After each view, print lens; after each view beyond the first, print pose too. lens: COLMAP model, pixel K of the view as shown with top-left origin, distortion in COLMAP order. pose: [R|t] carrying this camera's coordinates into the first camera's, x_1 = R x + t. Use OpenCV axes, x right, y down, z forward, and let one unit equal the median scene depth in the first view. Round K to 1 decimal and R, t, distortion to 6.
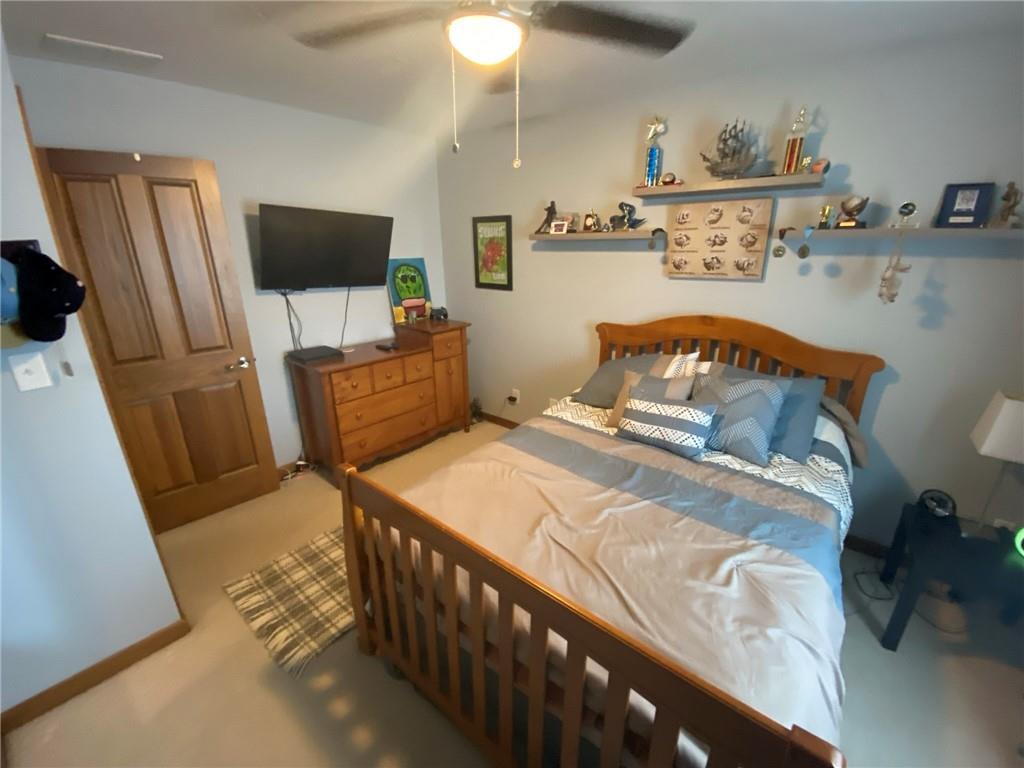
lens RADIAL K [[417.3, 0, 515.8], [0, 417.3, 384.2], [0, 0, 1]] dist [0.029364, -0.024667]
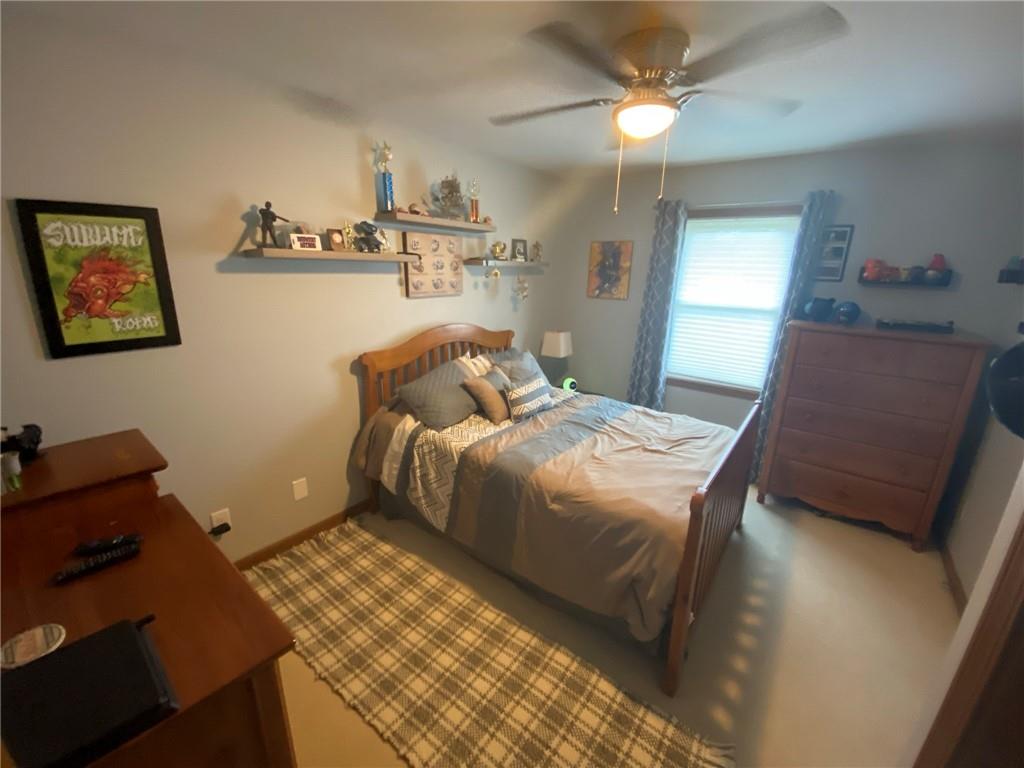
lens RADIAL K [[417.3, 0, 515.8], [0, 417.3, 384.2], [0, 0, 1]] dist [0.029364, -0.024667]
pose [[-0.035760, -0.262455, 0.964281, -0.772010], [0.300930, 0.917285, 0.260824, -0.255748], [-0.952976, 0.299508, 0.046178, 0.777437]]
